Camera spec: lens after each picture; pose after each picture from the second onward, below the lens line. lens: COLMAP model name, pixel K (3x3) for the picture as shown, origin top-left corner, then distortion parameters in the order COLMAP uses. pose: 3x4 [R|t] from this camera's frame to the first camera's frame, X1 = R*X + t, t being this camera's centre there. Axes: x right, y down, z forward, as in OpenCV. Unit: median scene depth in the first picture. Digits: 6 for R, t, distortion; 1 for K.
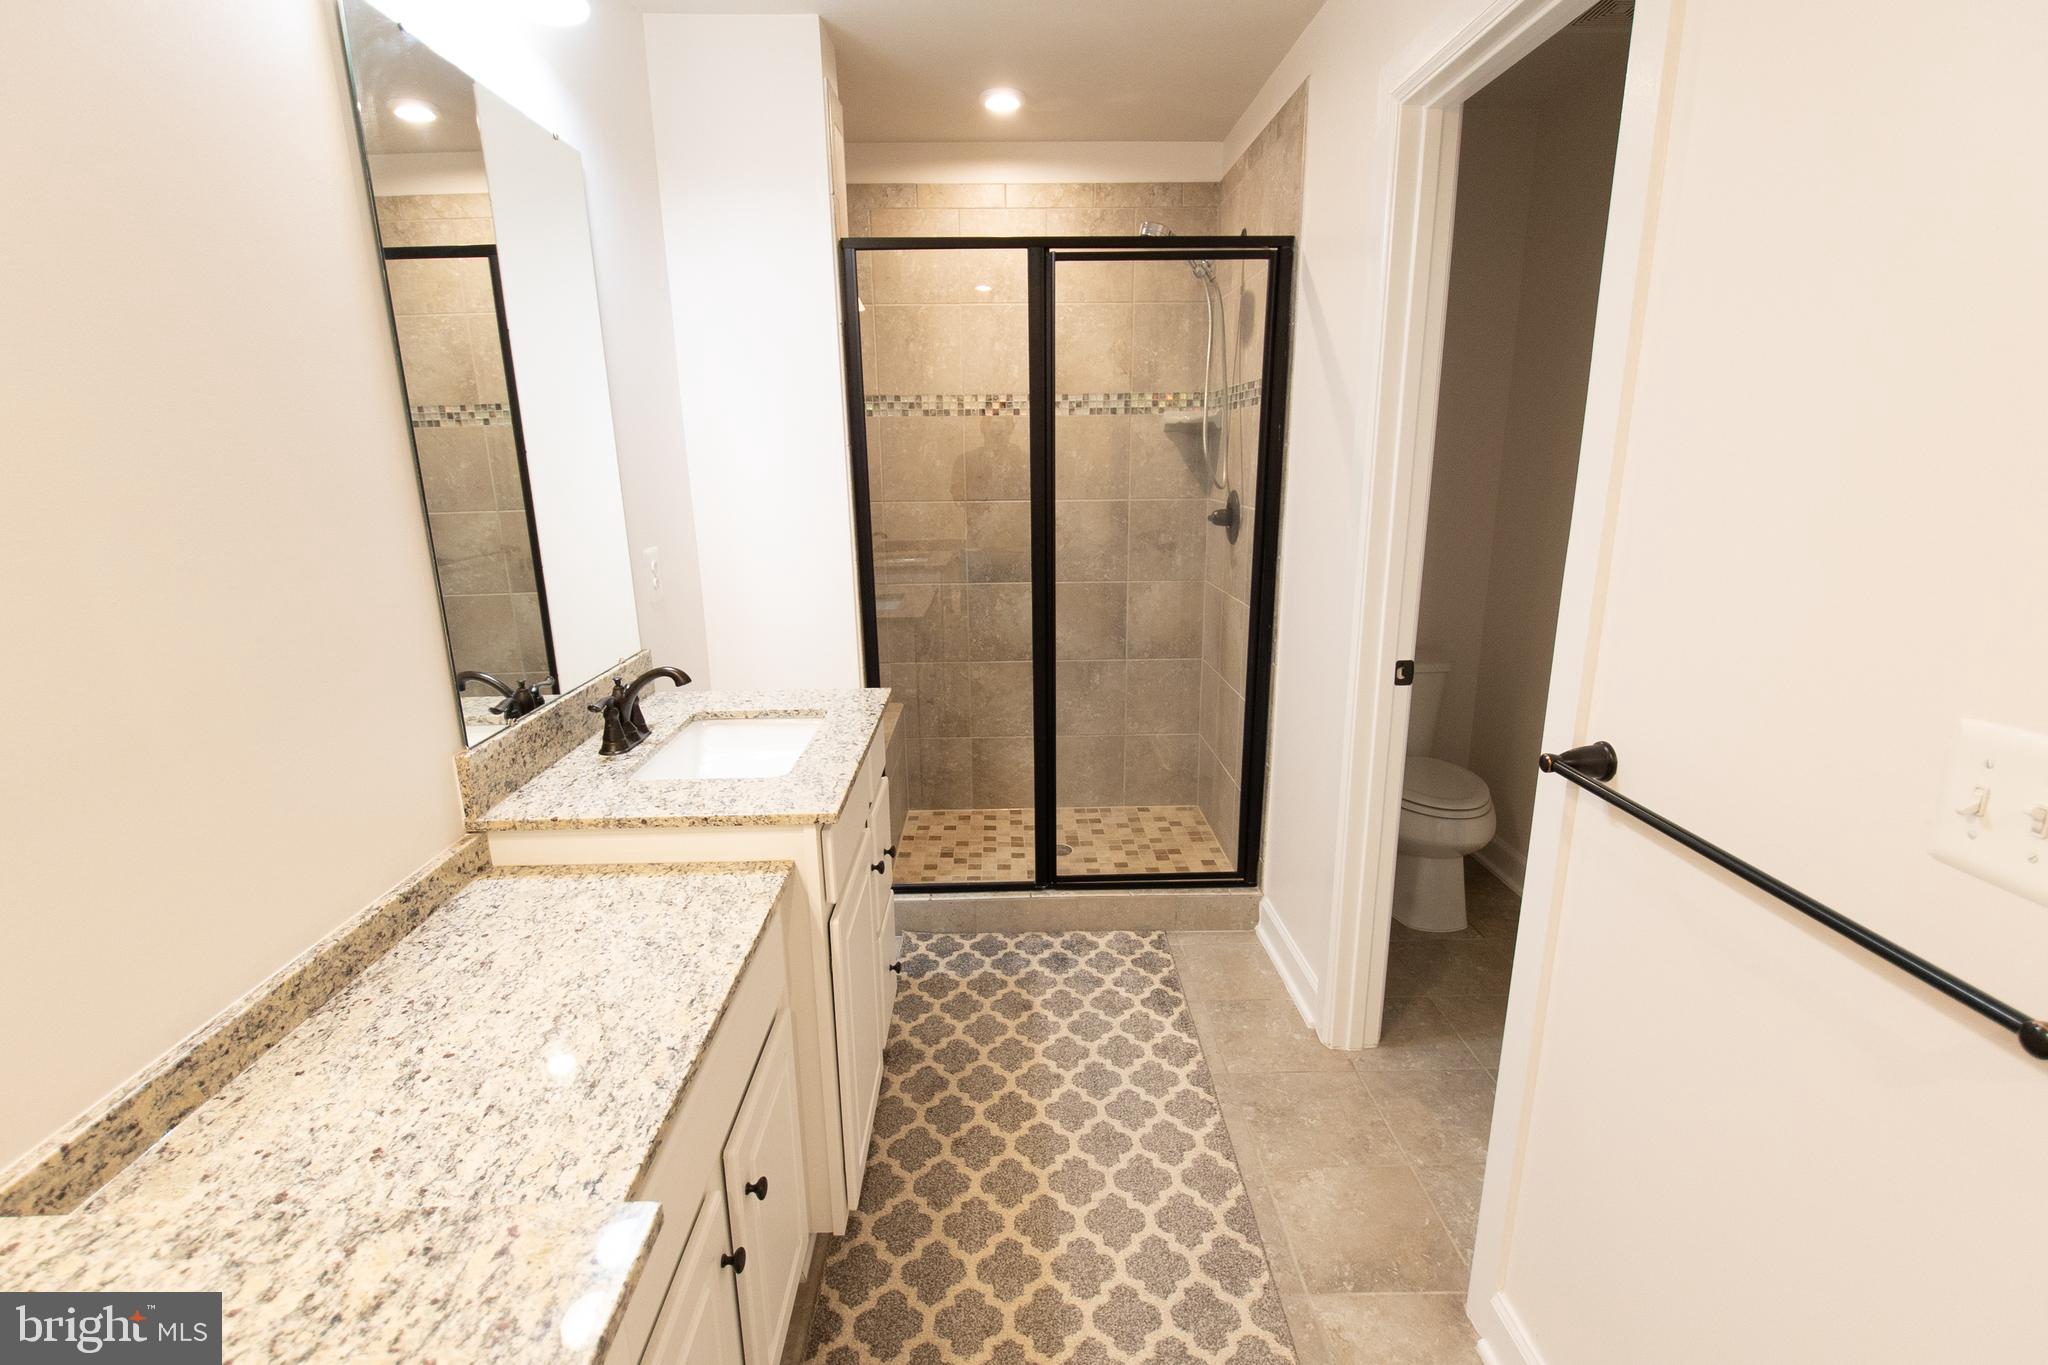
lens RADIAL K [[946.4, 0, 1027.4], [0, 946.4, 707.8], [0, 0, 1]] dist [0.013840, -0.013612]
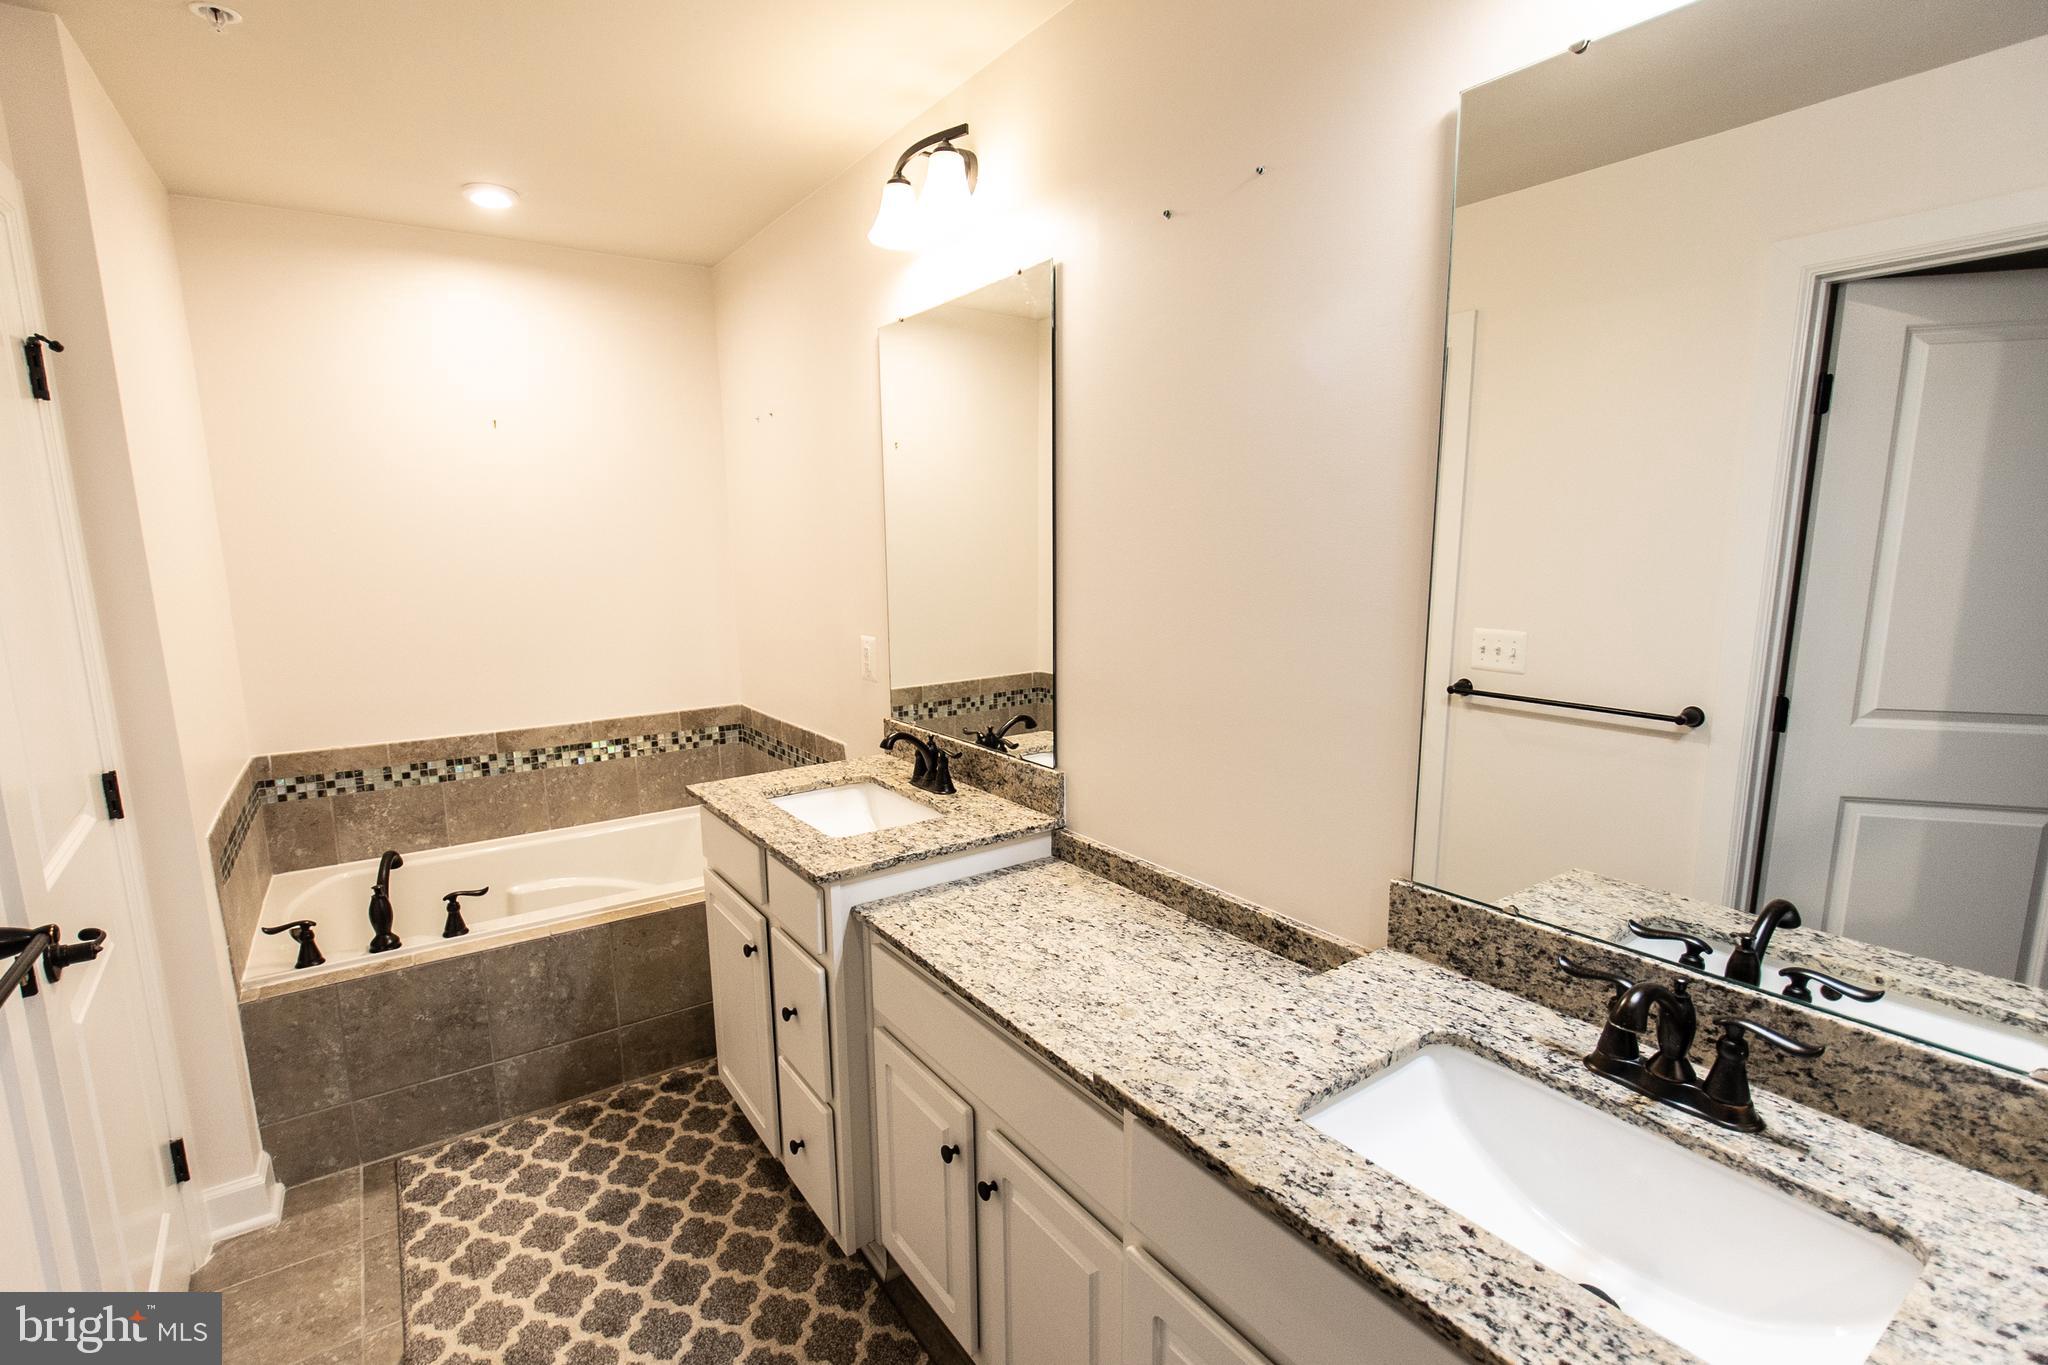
lens RADIAL K [[954.3, 0, 1018.6], [0, 954.3, 710.6], [0, 0, 1]] dist [0.008911, -0.013778]
pose [[-0.836894, 0.122062, -0.533582, 0.125508], [-0.120446, 0.909858, 0.397052, -0.260884], [0.533949, 0.396558, -0.746753, 0.861397]]
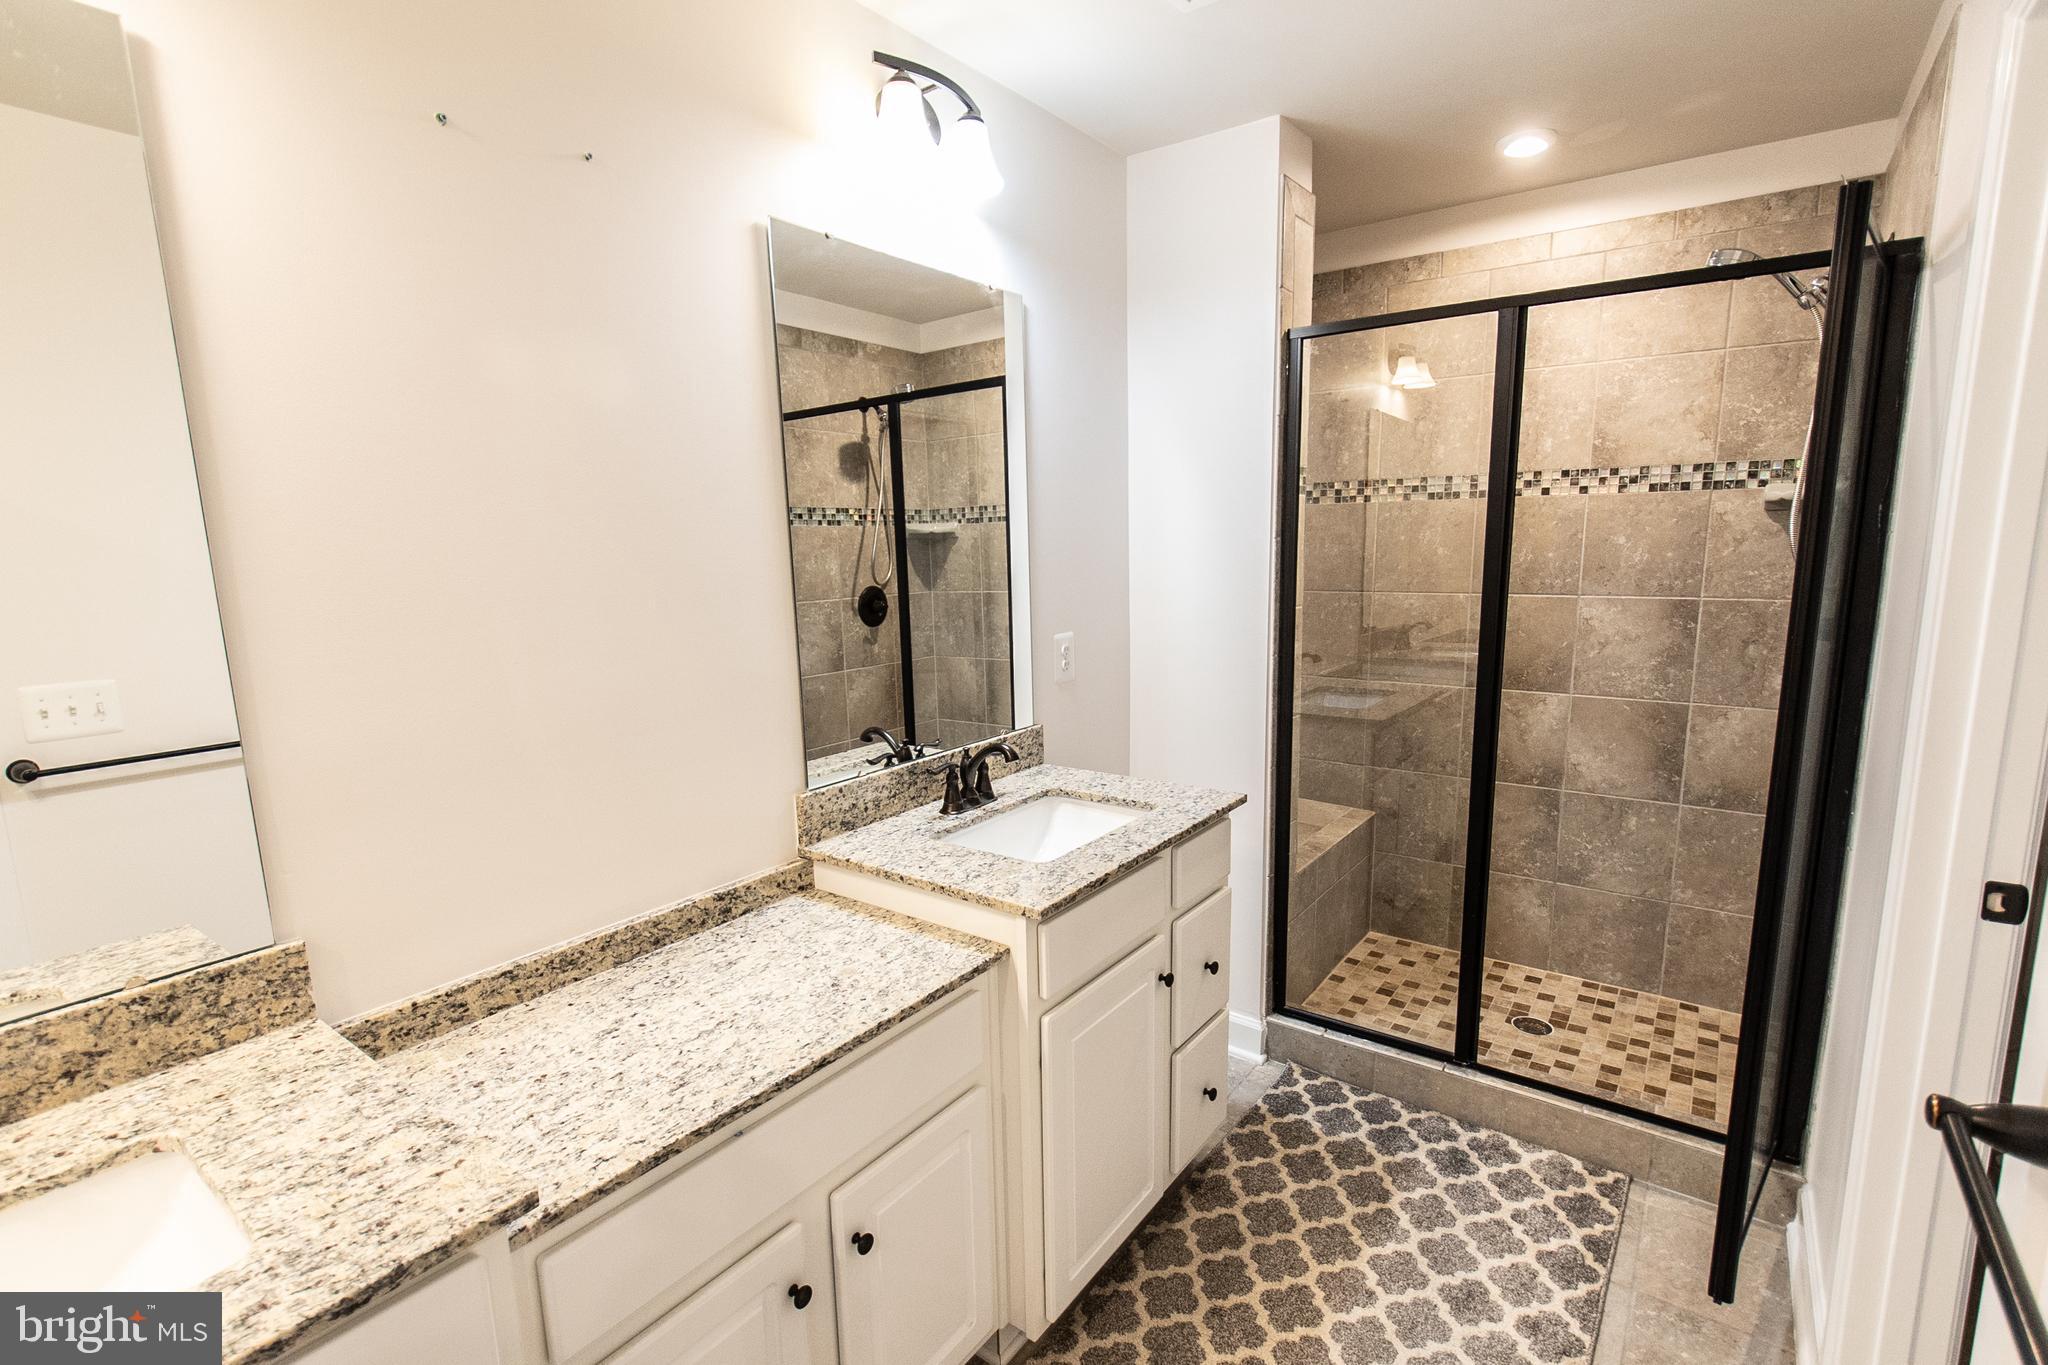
lens RADIAL K [[954.3, 0, 1018.6], [0, 954.3, 710.6], [0, 0, 1]] dist [0.008911, -0.013778]
pose [[0.783992, 0.105921, -0.611668, 0.231203], [-0.150516, 0.988368, -0.021768, -0.044999], [0.602248, 0.109132, 0.790815, 0.099222]]
